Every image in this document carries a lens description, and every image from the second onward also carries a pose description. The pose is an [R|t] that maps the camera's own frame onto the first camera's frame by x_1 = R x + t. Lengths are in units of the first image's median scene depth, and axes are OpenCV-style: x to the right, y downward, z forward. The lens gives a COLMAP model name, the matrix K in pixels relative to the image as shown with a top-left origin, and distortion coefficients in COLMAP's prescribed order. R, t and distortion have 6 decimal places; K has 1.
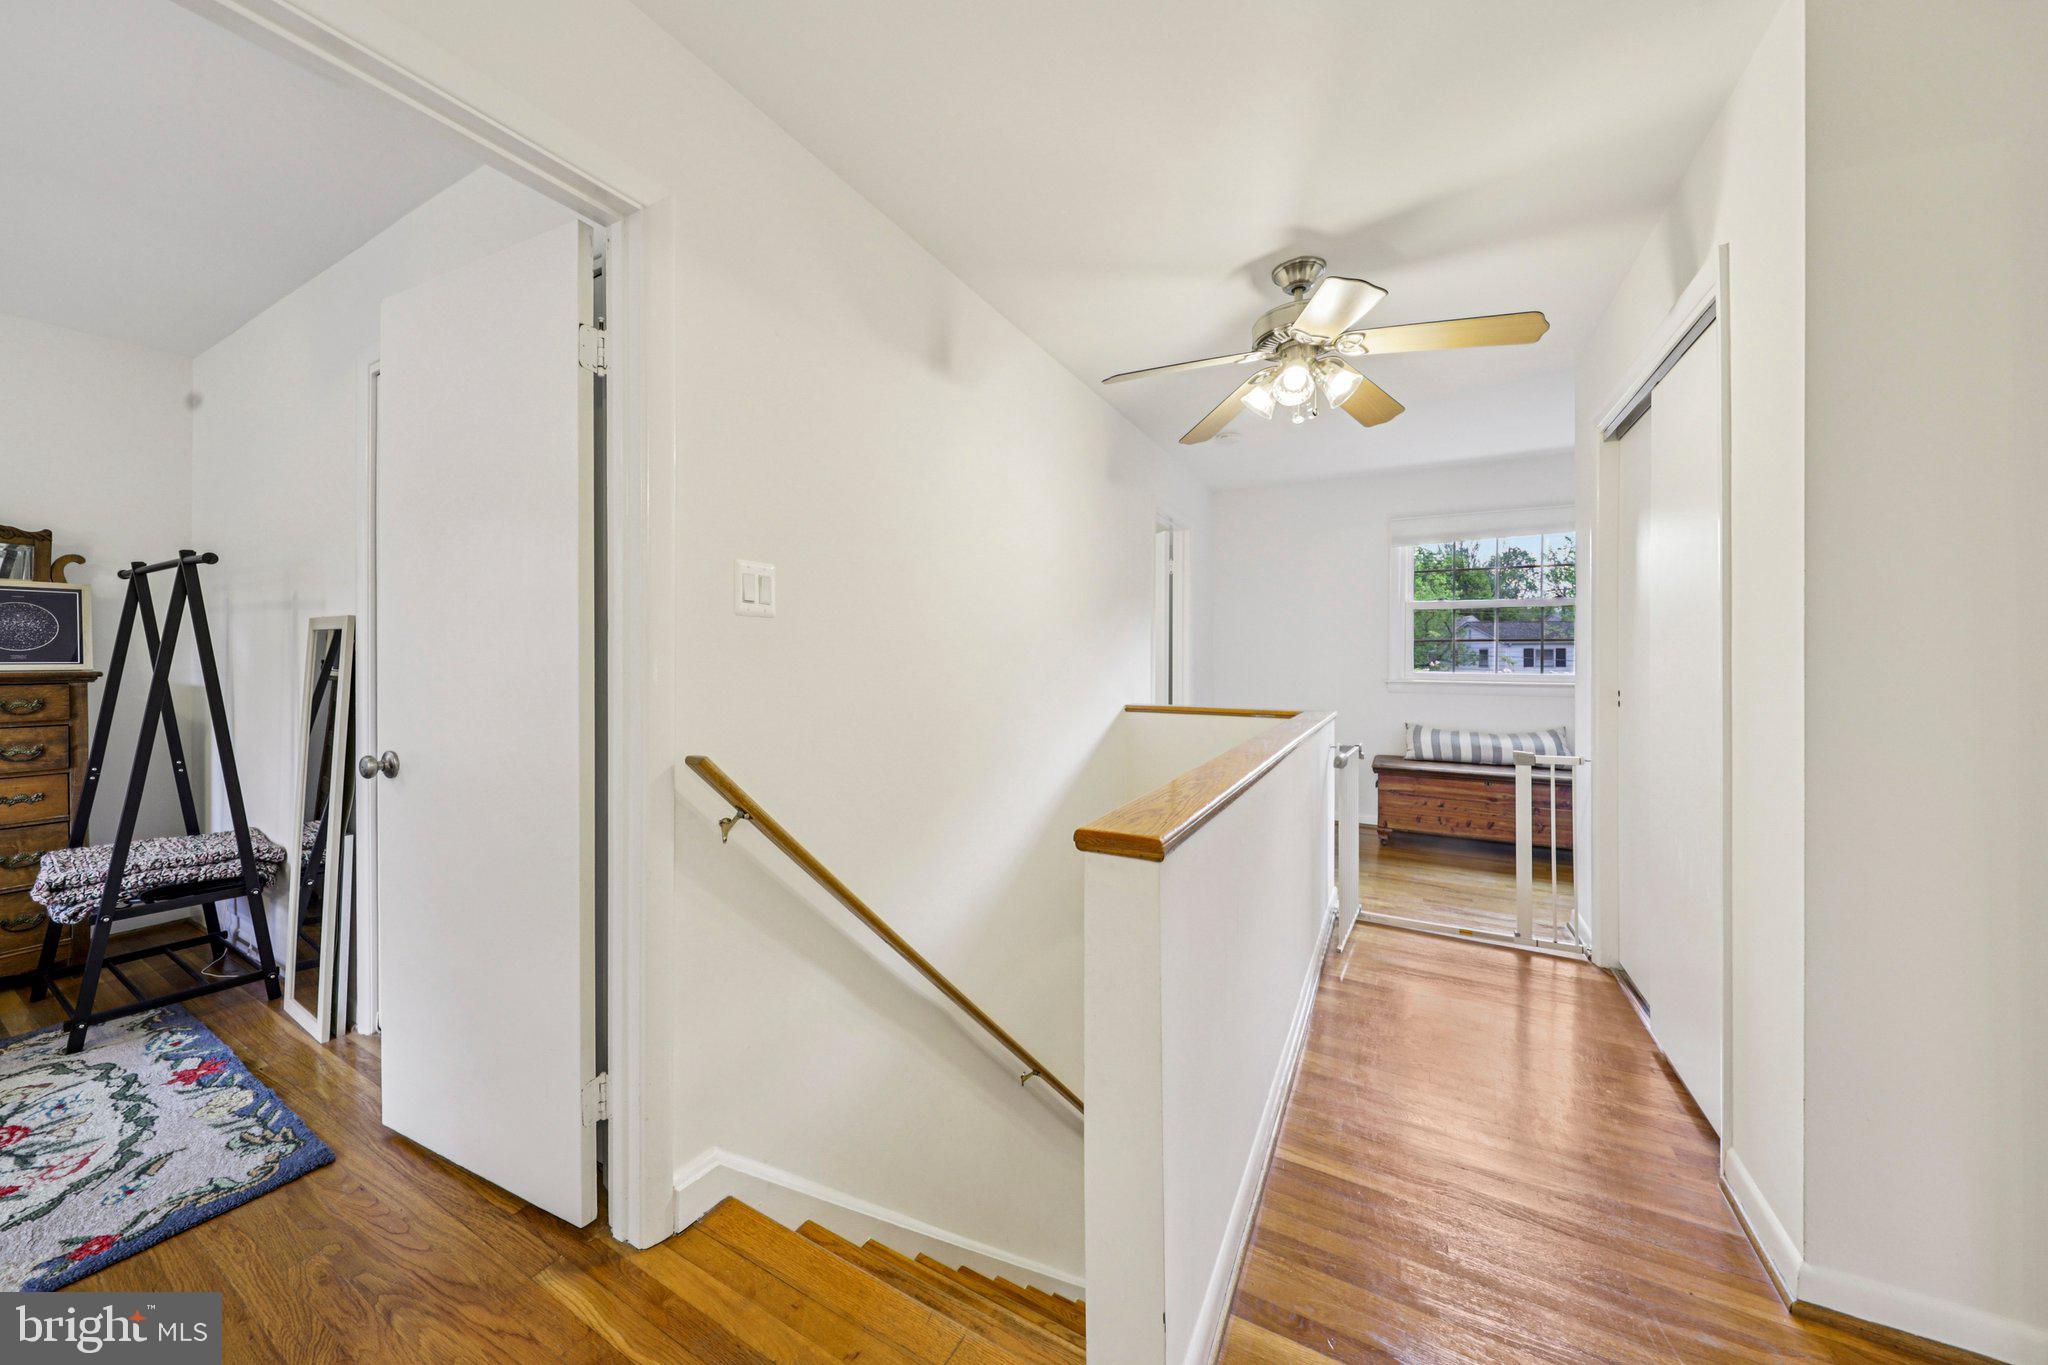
lens RADIAL K [[709.5, 0, 1020.8], [0, 709.5, 665.3], [0, 0, 1]] dist [0.000192, 0.000018]
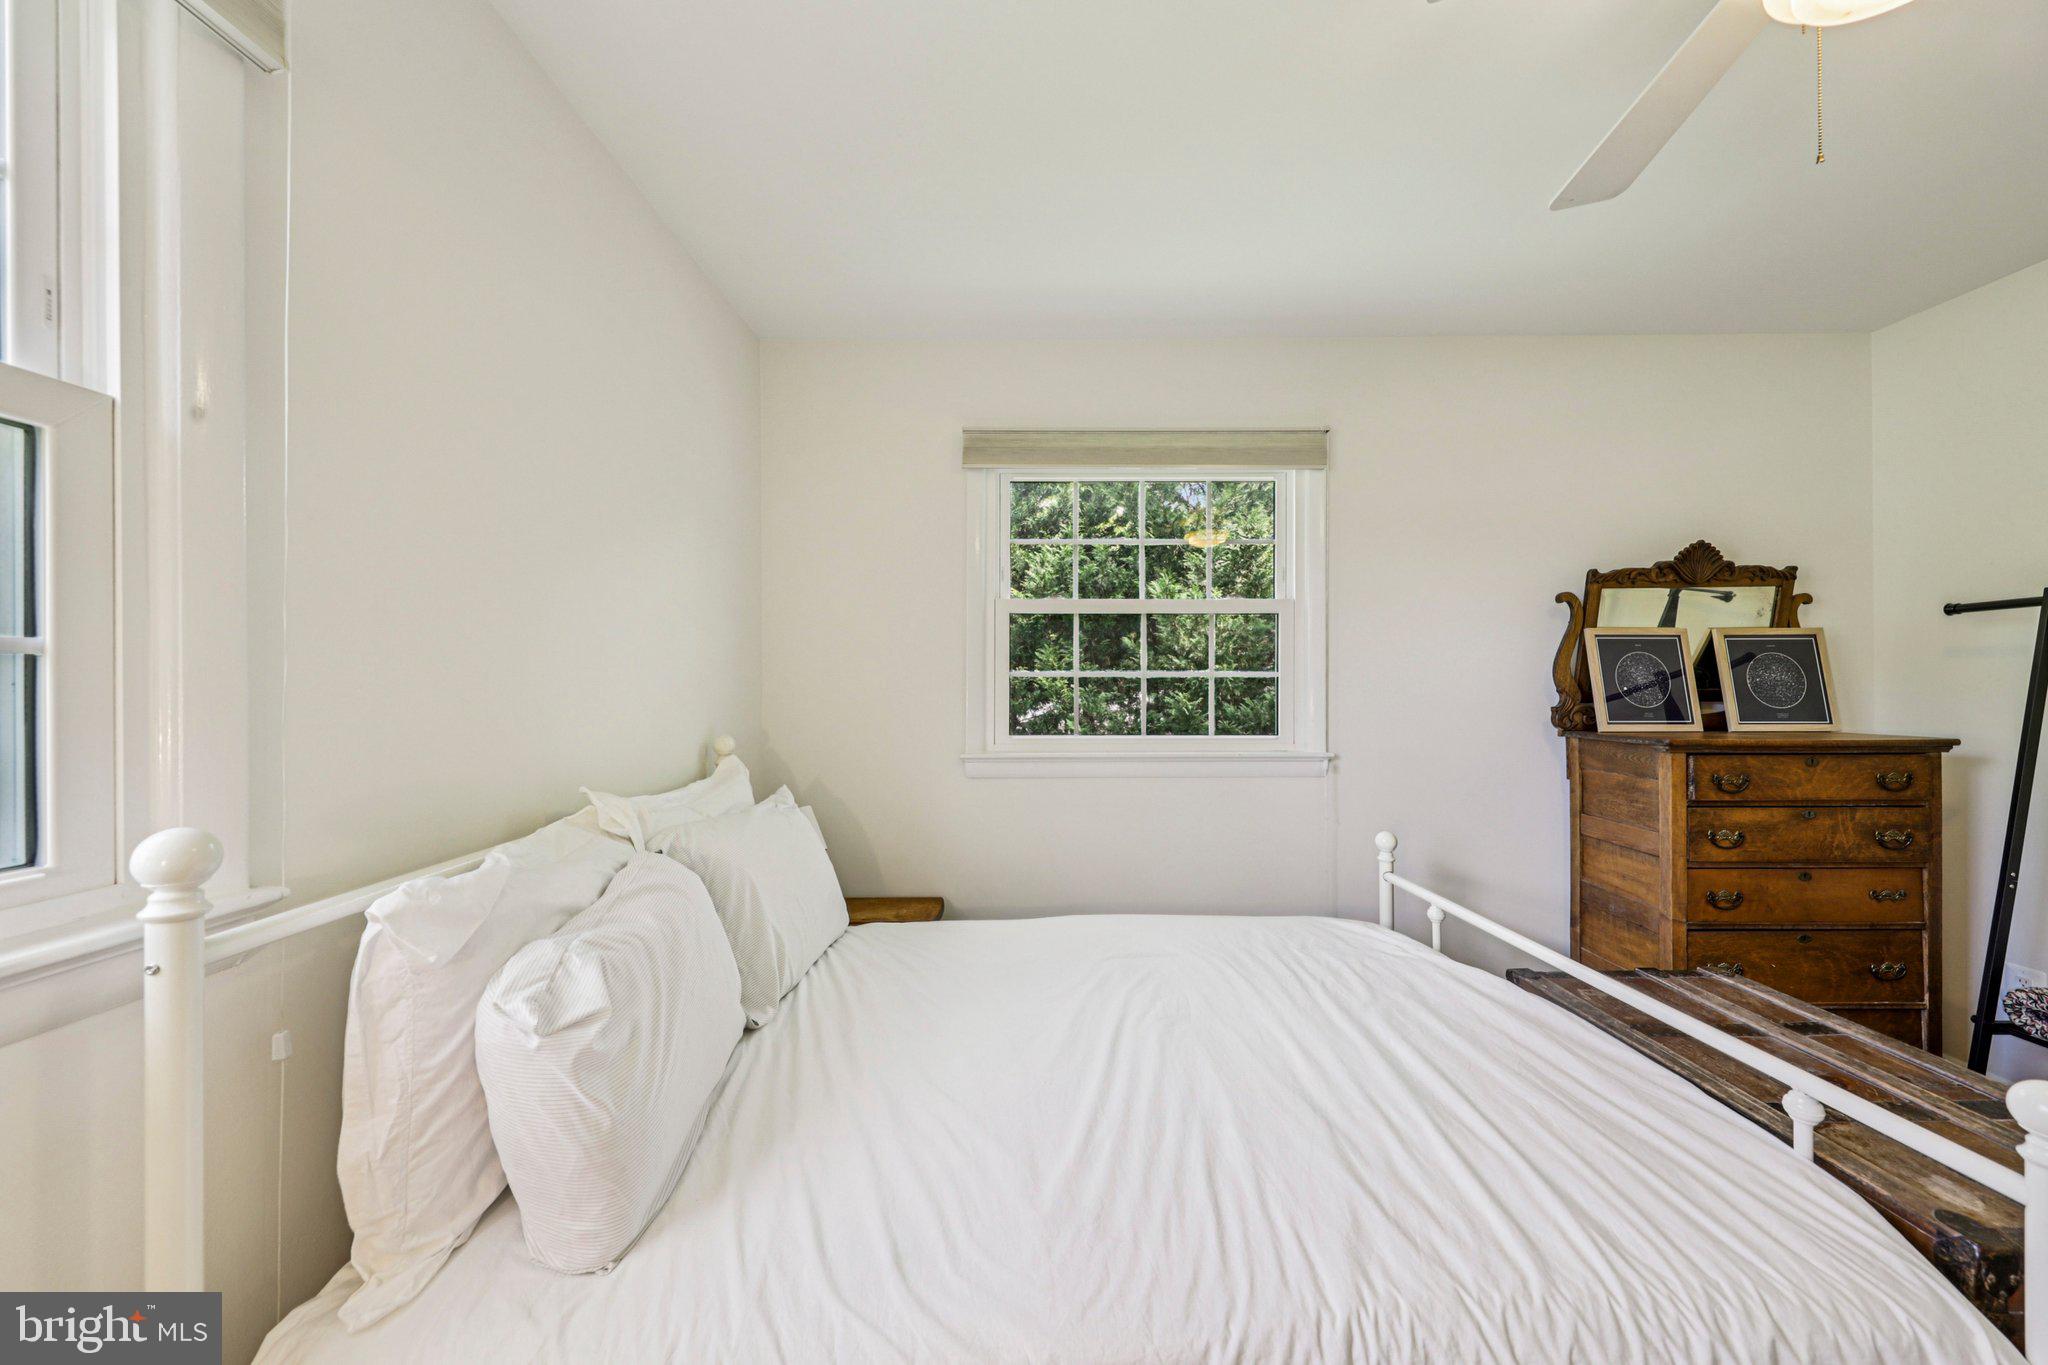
lens RADIAL K [[737.6, 0, 1027.1], [0, 737.6, 687.1], [0, 0, 1]] dist [0.000056, -0.000174]
pose [[0.479283, -0.006993, -0.877632, -1.143185], [-0.001888, 0.999958, -0.008998, -0.039503], [0.877658, 0.005970, 0.479250, -0.267995]]
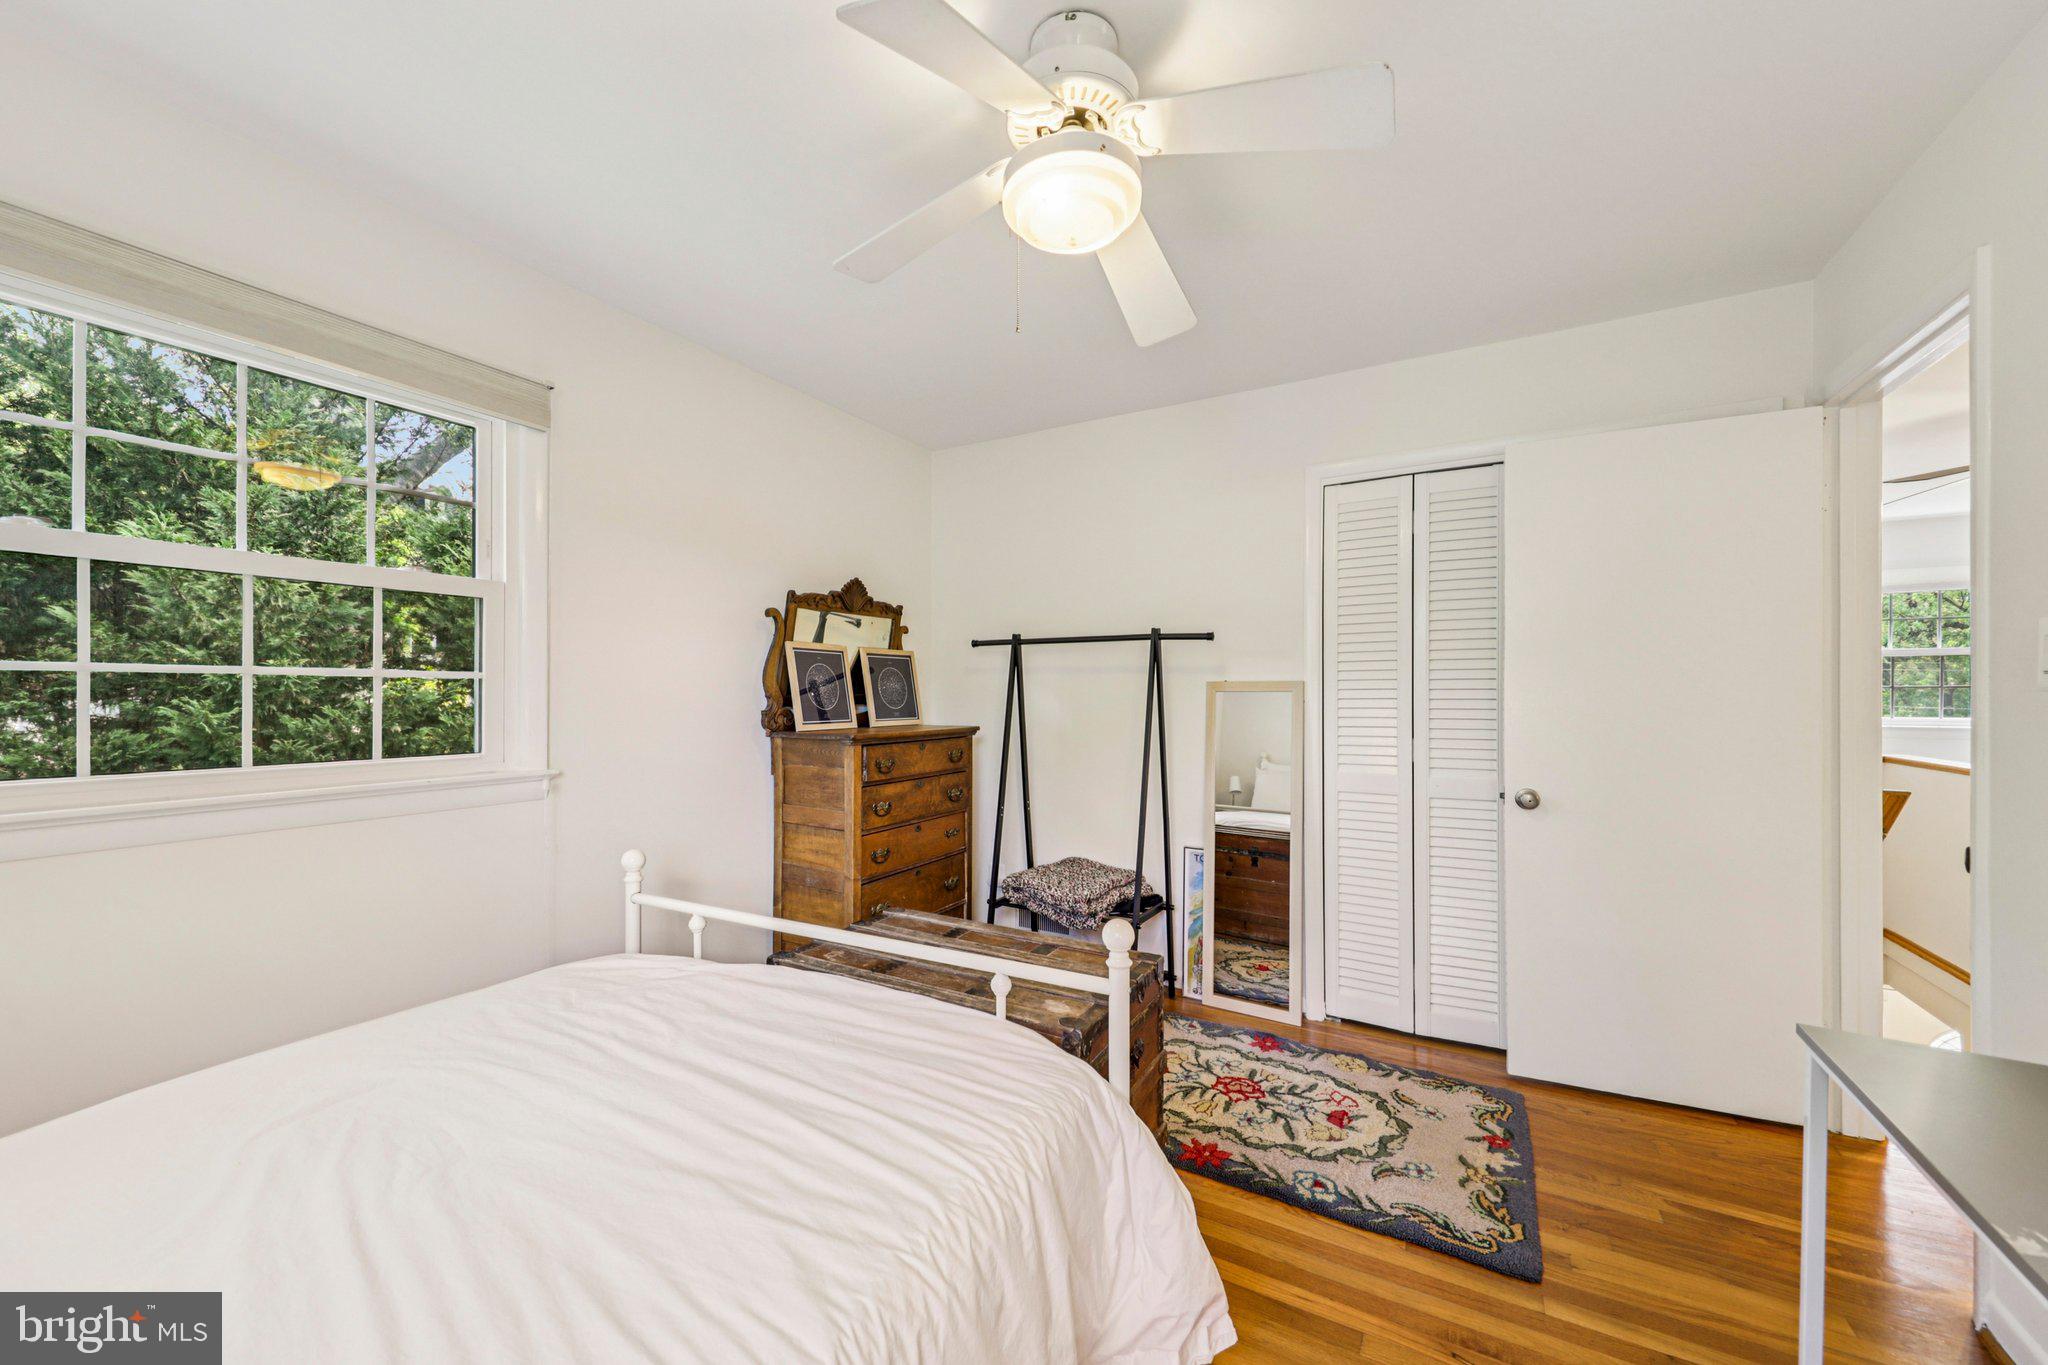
lens RADIAL K [[767.1, 0, 1025.6], [0, 767.1, 694.1], [0, 0, 1]] dist [0.000538, -0.000061]
pose [[0.999975, -0.004379, -0.005572, -1.279593], [0.004346, 0.999973, -0.005915, -0.039086], [0.005598, 0.005891, 0.999967, -0.309125]]
